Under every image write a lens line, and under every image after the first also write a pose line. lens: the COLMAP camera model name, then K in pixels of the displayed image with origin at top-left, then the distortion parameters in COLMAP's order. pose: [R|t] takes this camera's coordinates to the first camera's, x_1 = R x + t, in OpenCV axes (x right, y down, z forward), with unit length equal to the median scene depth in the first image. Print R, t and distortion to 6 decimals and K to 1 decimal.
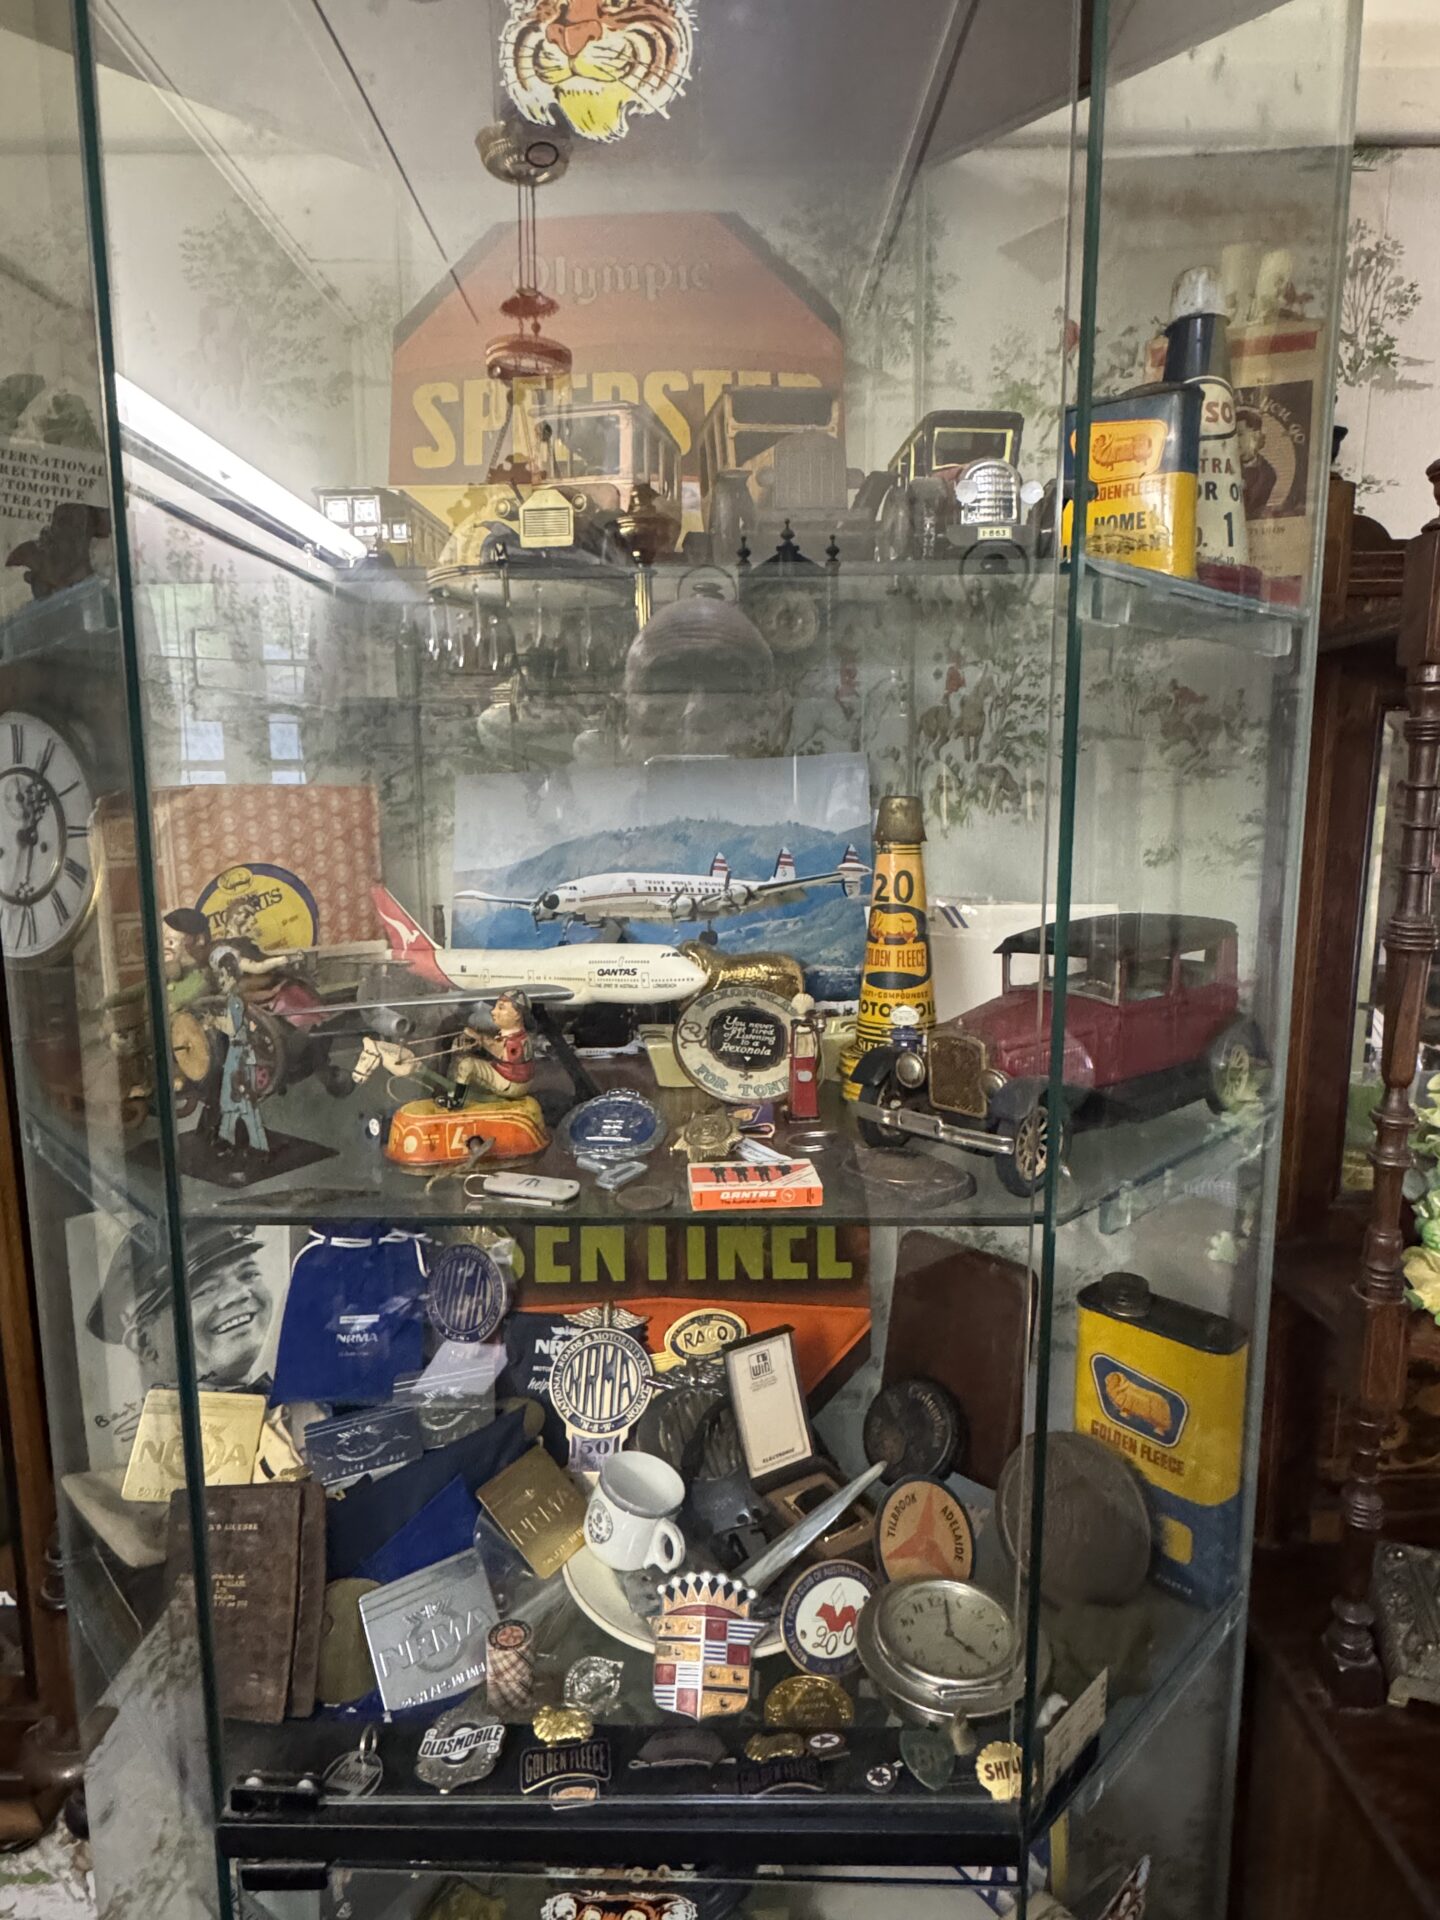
lens RADIAL K [[1123.3, 0, 718.6], [0, 1123.3, 931.2], [0, 0, 1]] dist [-0.009043, 0.000596]
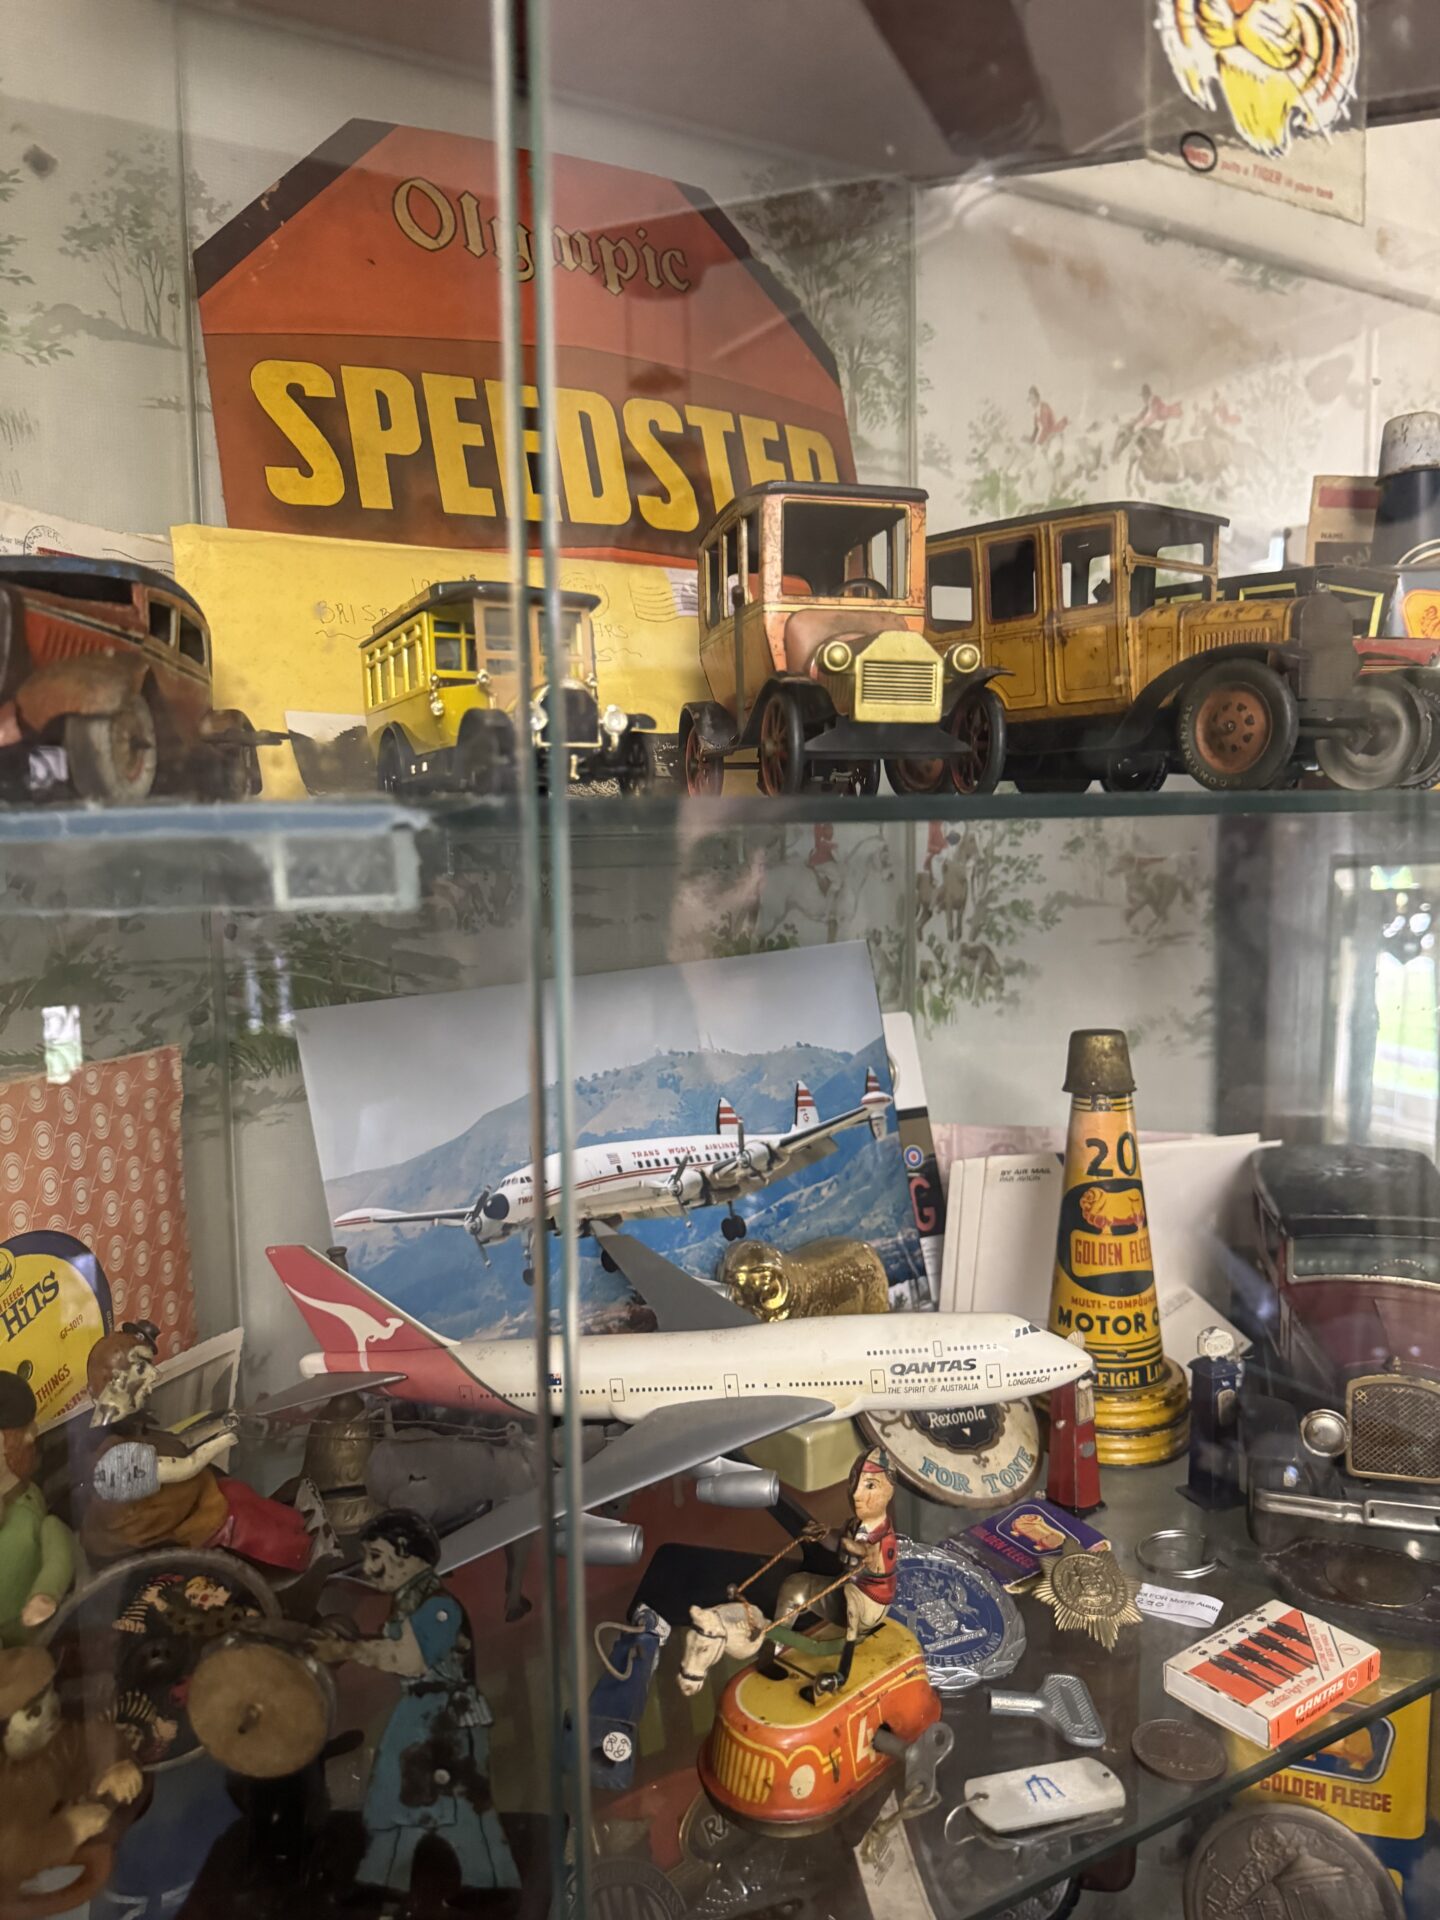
lens RADIAL K [[1368.7, 0, 720.0], [0, 1368.7, 960.0], [0, 0, 1]] dist [0.086486, -0.105584]
pose [[0.859075, -0.058380, 0.508509, -0.429608], [0.079807, 0.996601, -0.020410, -0.139142], [-0.505590, 0.058116, 0.860815, 0.269858]]
